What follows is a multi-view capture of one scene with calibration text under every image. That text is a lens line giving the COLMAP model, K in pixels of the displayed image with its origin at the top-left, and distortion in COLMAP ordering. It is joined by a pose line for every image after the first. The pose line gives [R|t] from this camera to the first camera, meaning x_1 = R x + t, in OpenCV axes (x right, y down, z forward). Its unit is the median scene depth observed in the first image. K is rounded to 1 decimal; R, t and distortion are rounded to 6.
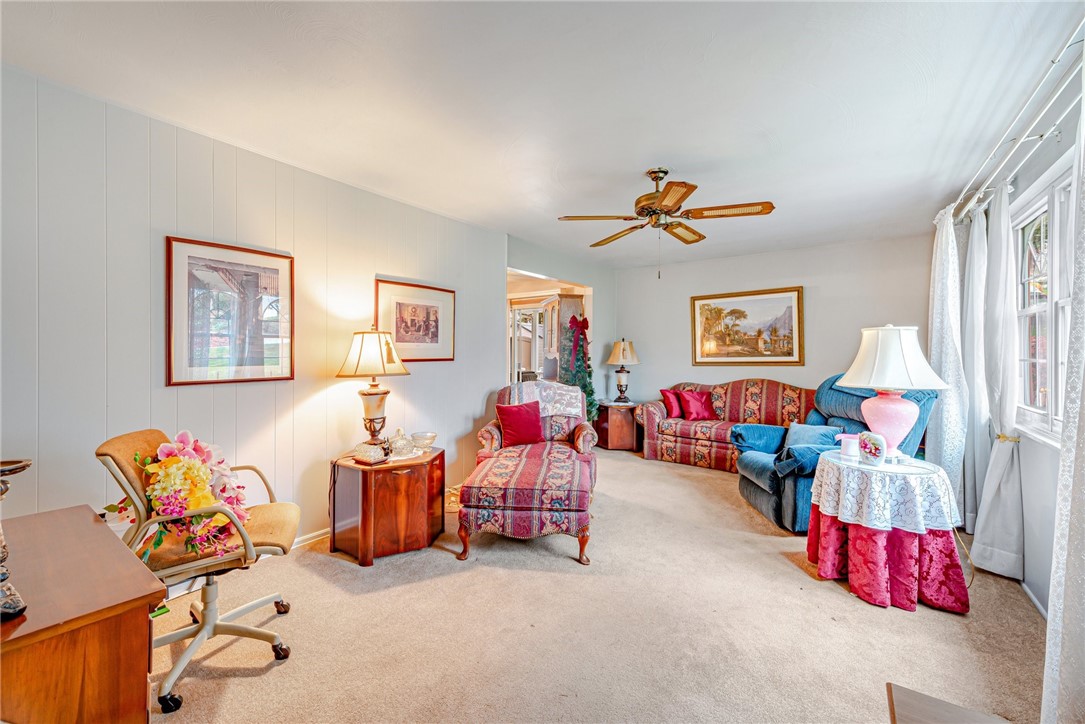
lens RADIAL K [[429.9, 0, 543.4], [0, 429.9, 354.5], [0, 0, 1]] dist [0.013513, -0.003324]
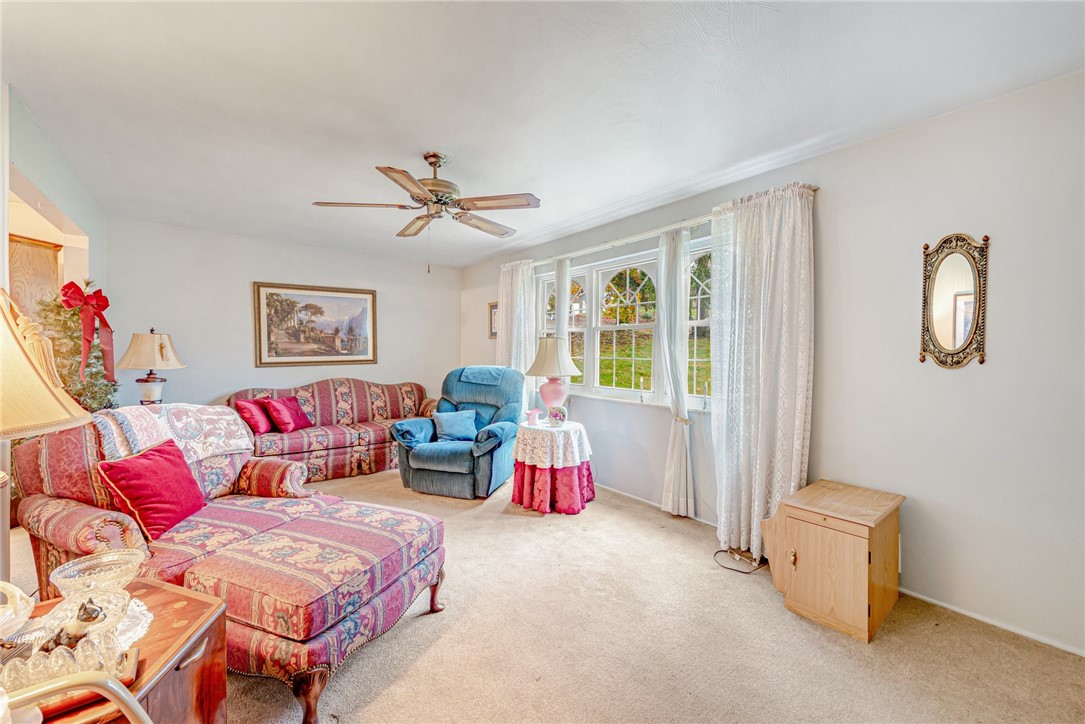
lens RADIAL K [[429.9, 0, 534.9], [0, 429.9, 358.1], [0, 0, 1]] dist [0.013513, -0.003324]
pose [[0.268590, -0.013226, 0.963164, -0.346893], [-0.000867, 0.999902, 0.013973, -0.003483], [-0.963254, -0.004588, 0.268552, 0.327520]]
